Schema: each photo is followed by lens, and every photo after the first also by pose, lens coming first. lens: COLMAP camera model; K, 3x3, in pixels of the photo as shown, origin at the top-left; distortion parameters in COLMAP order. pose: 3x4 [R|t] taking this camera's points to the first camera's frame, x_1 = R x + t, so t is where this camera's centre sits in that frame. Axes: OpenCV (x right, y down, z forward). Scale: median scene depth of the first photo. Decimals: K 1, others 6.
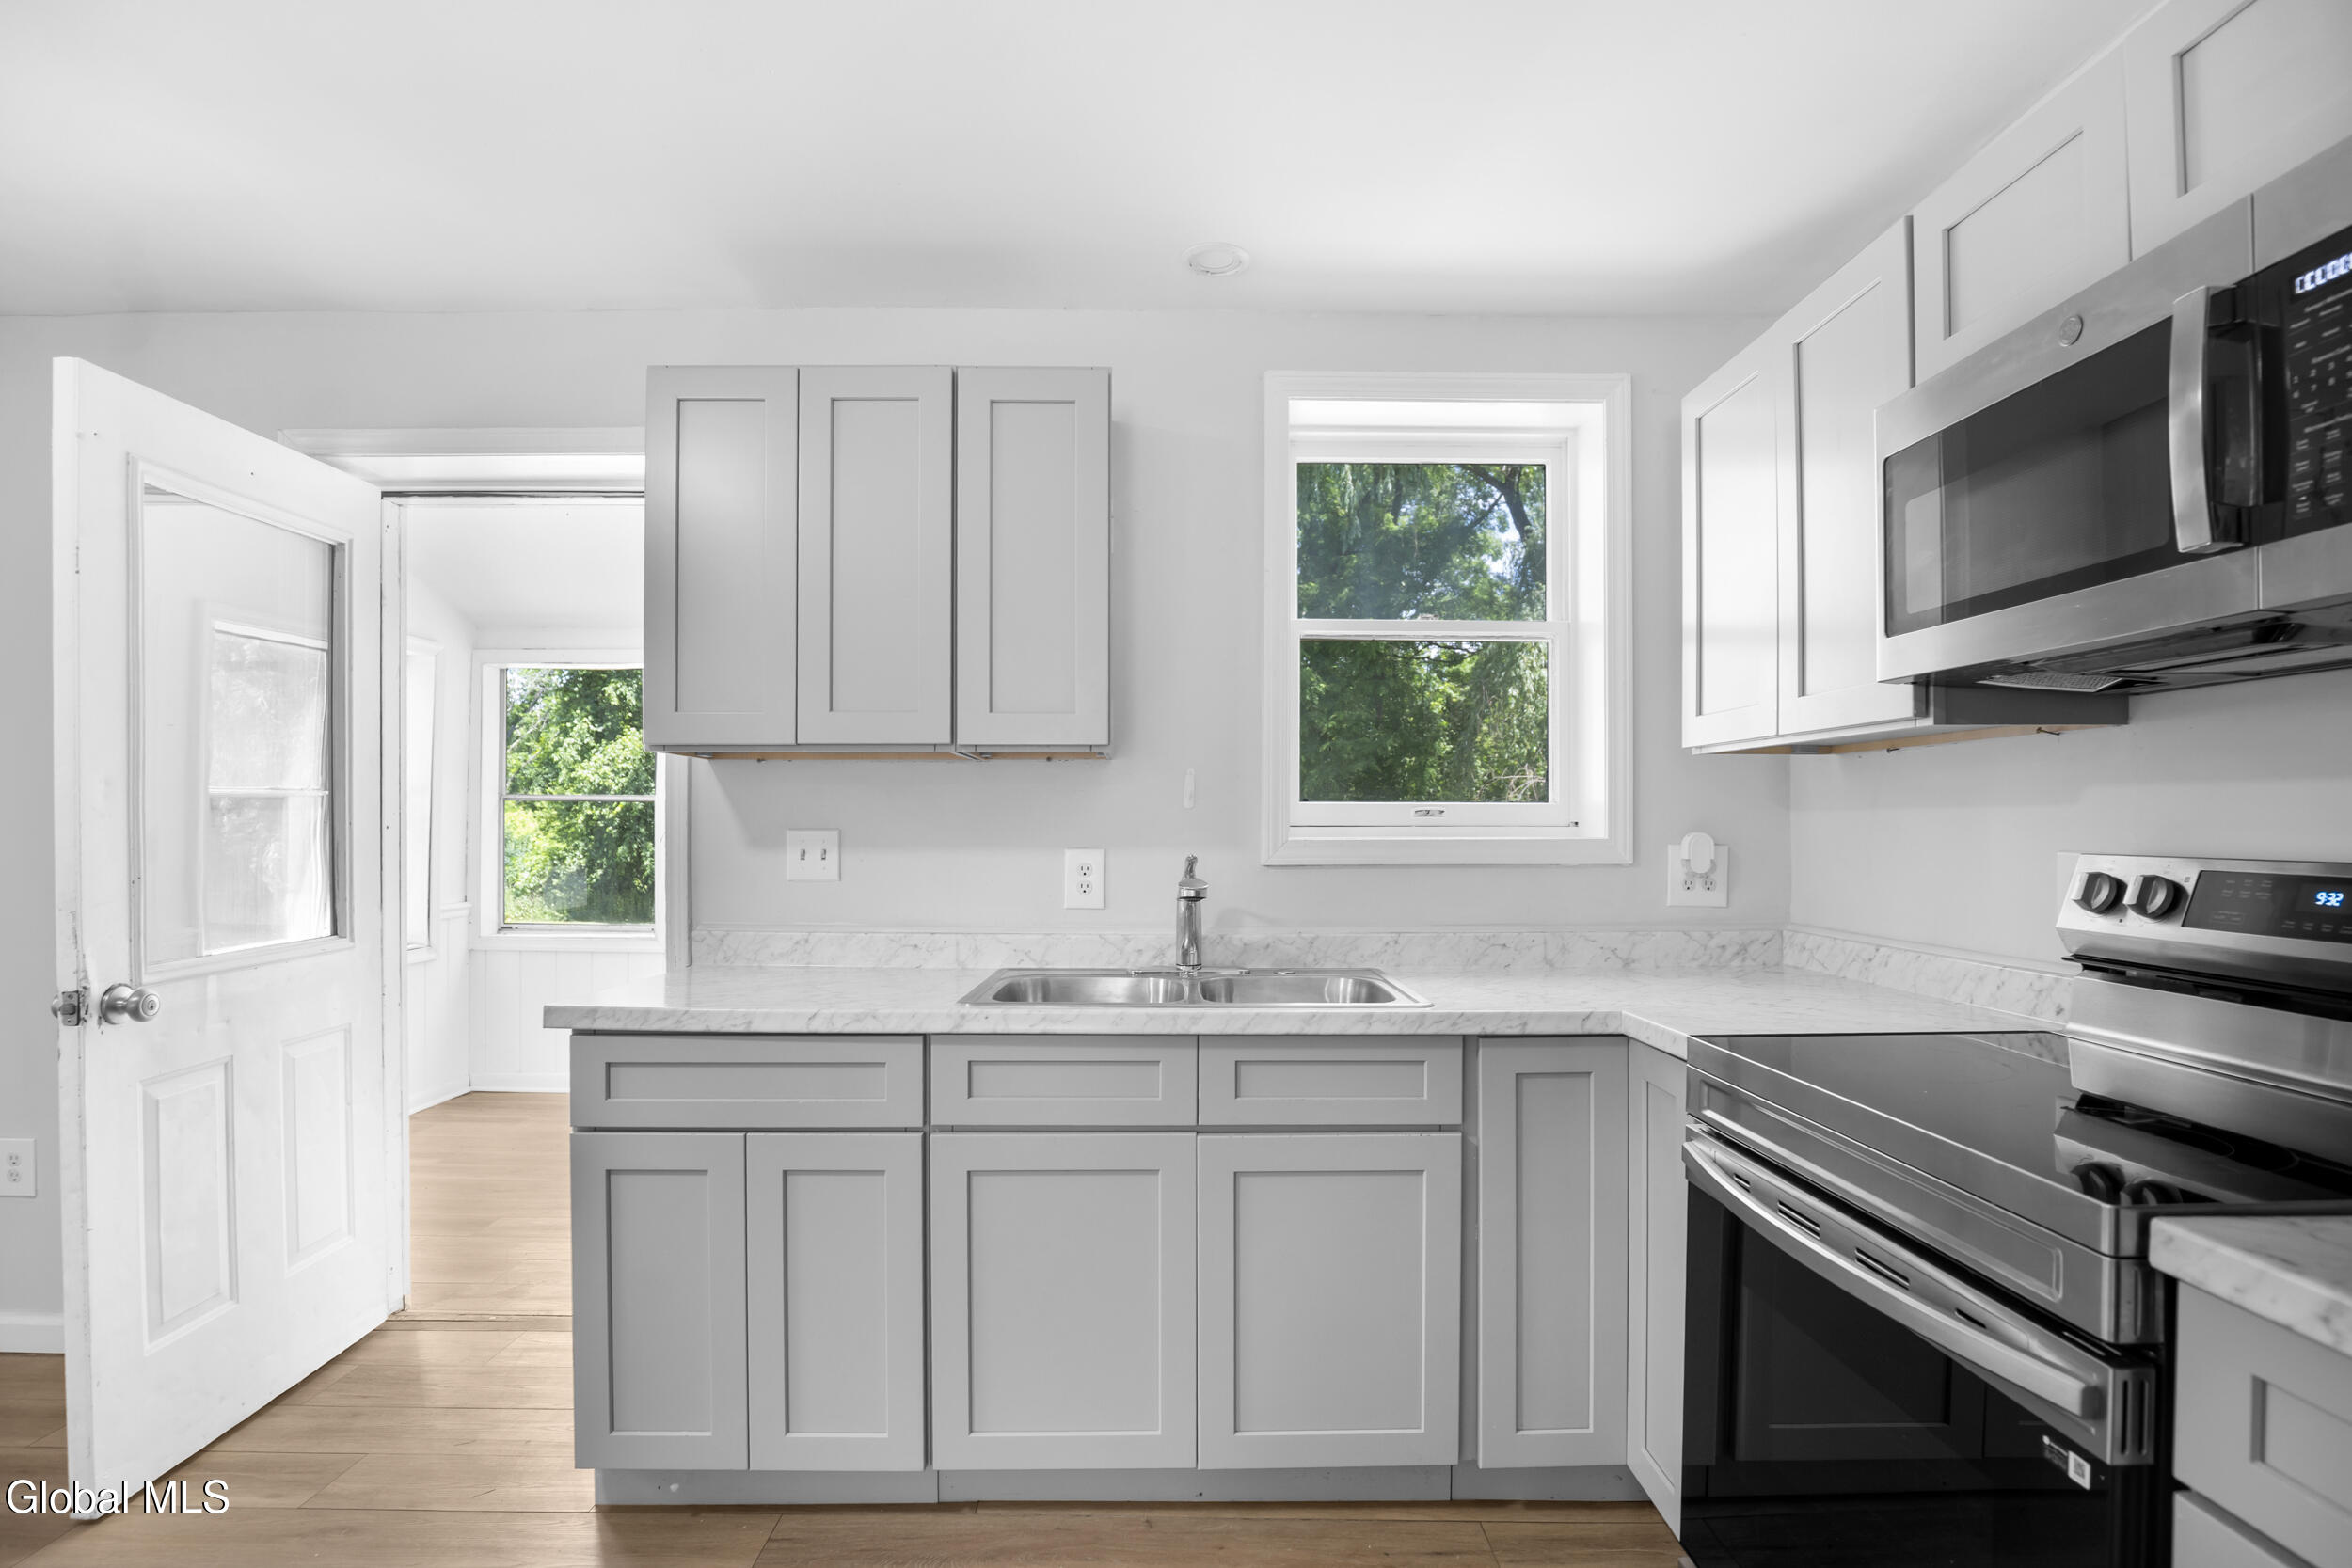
lens RADIAL K [[1114.3, 0, 1166.8], [0, 1114.3, 826.6], [0, 0, 1]] dist [-0.024558, 0.000492]
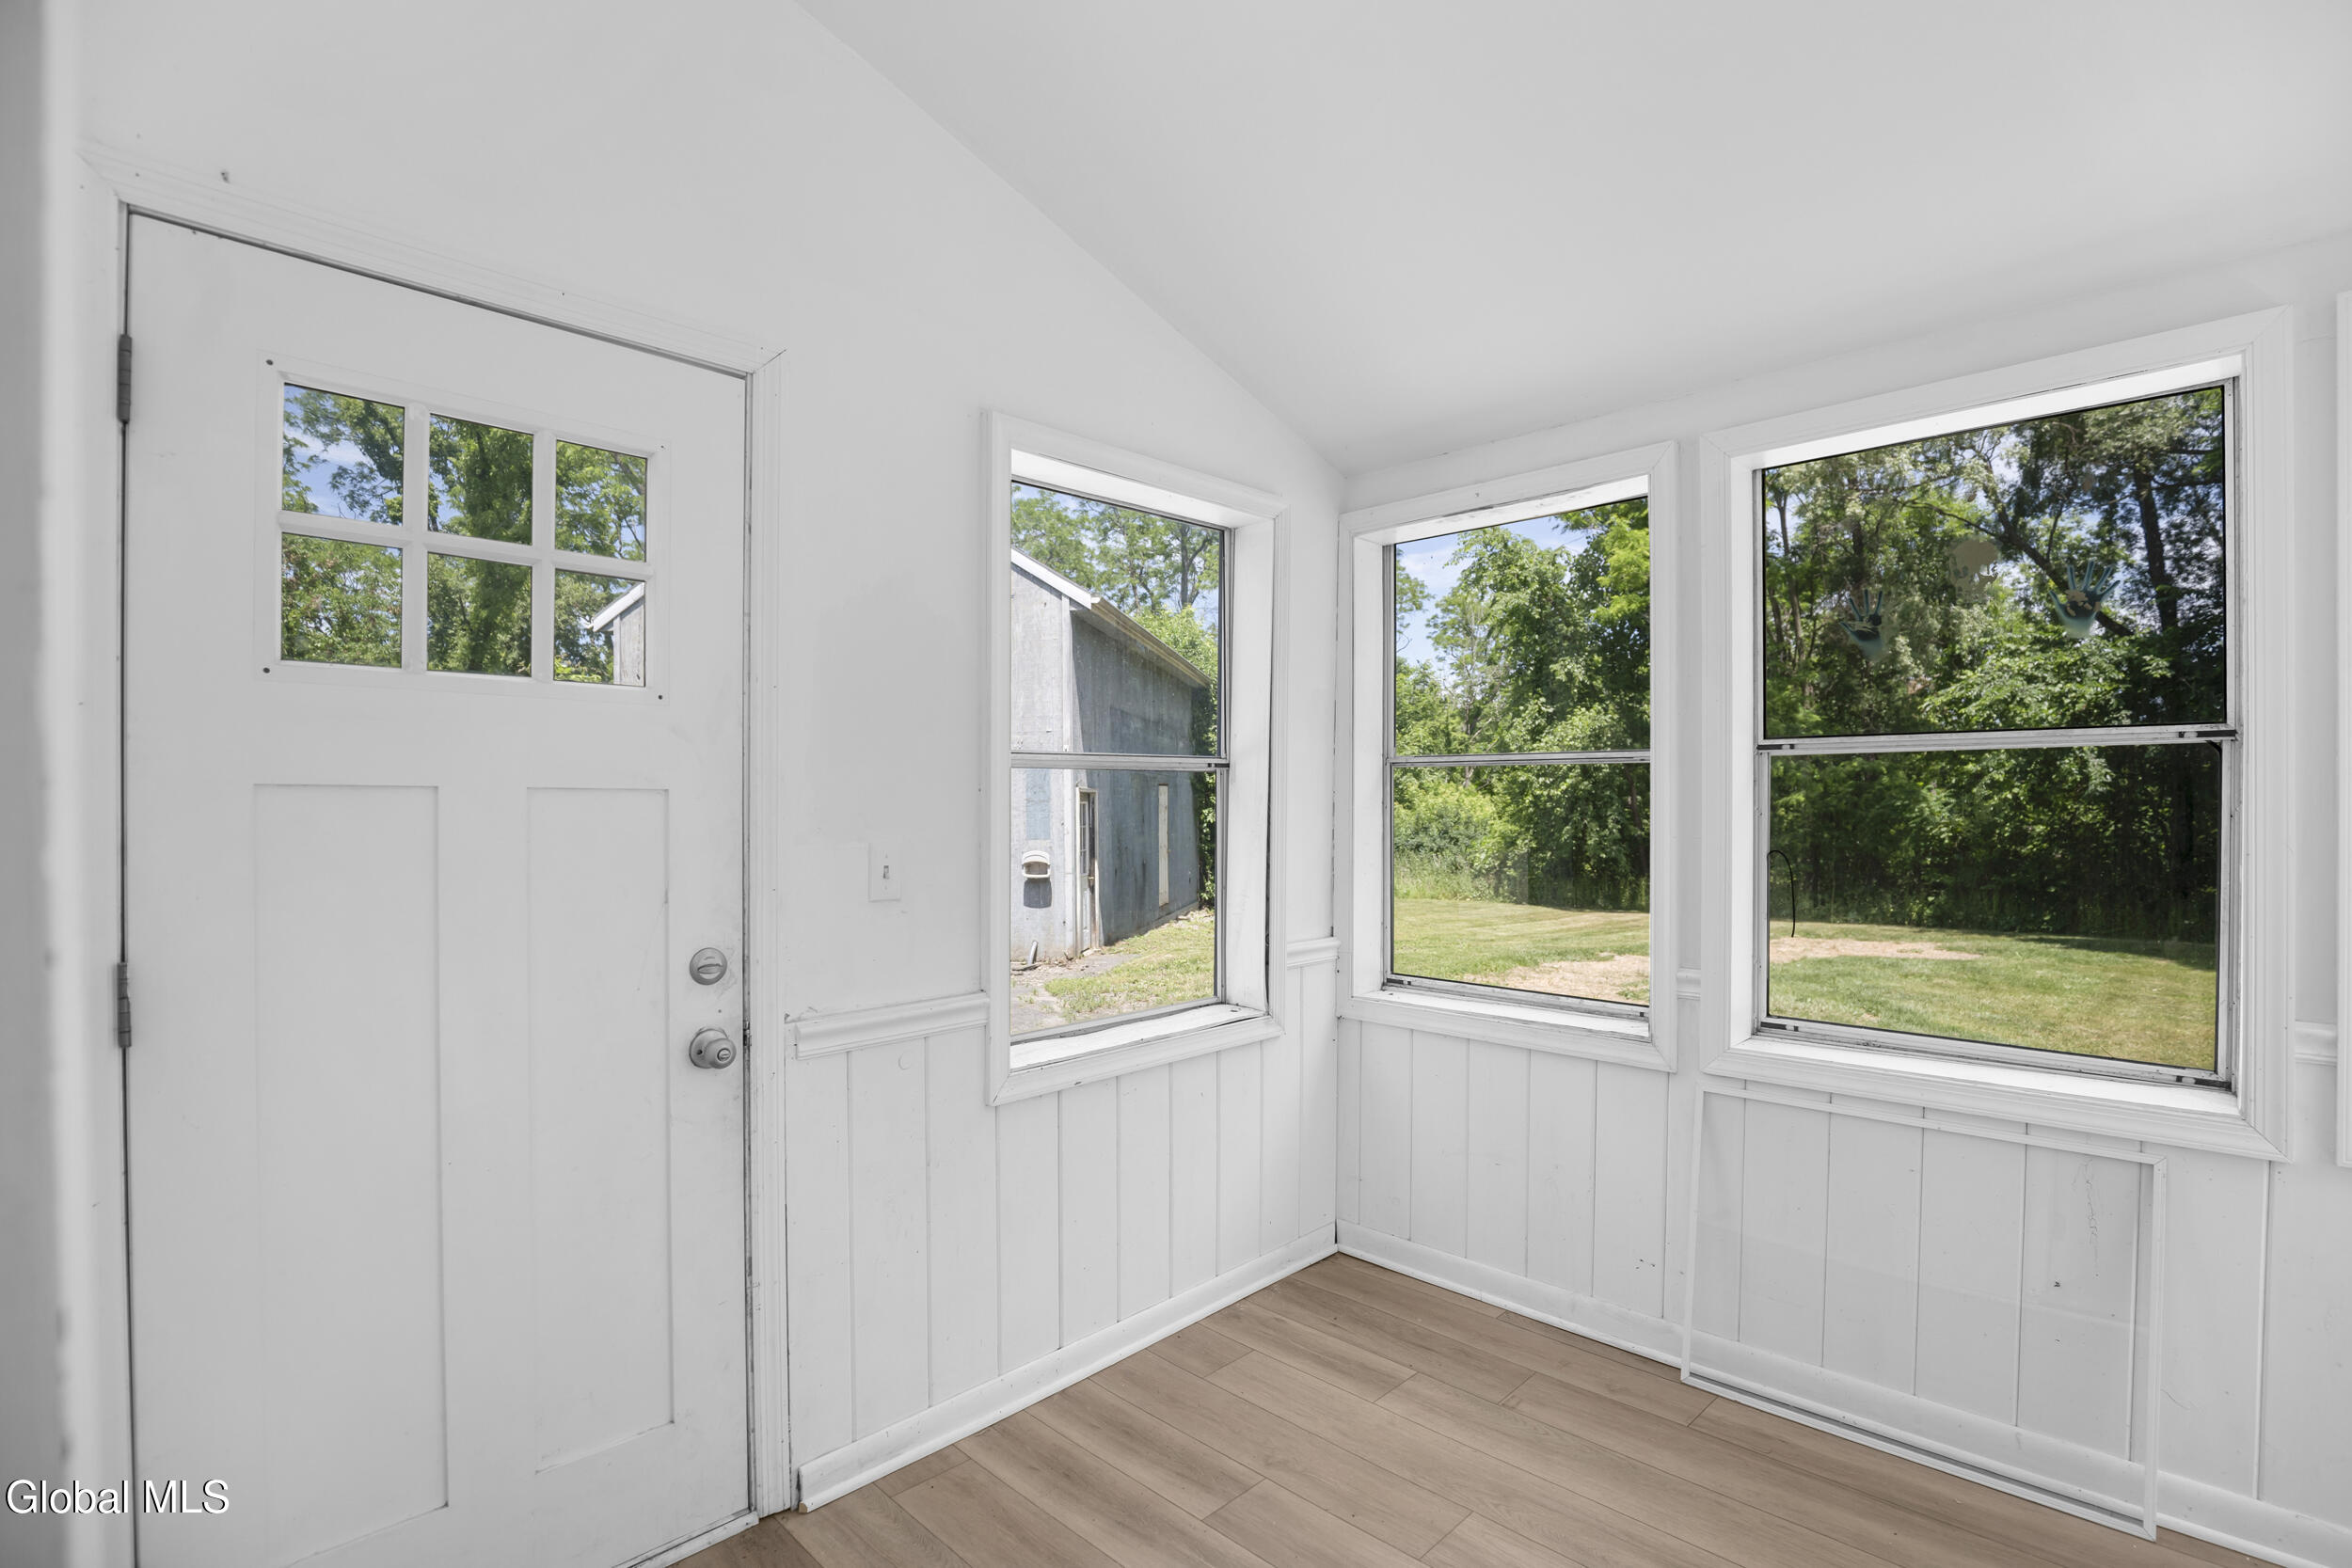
lens RADIAL K [[1114.3, 0, 1176.0], [0, 1114.3, 808.3], [0, 0, 1]] dist [-0.024558, 0.000492]
pose [[0.697894, -0.000902, -0.716200, -0.259439], [0.000286, 0.999999, -0.000981, -0.001284], [0.716201, 0.000480, 0.697894, 0.514764]]
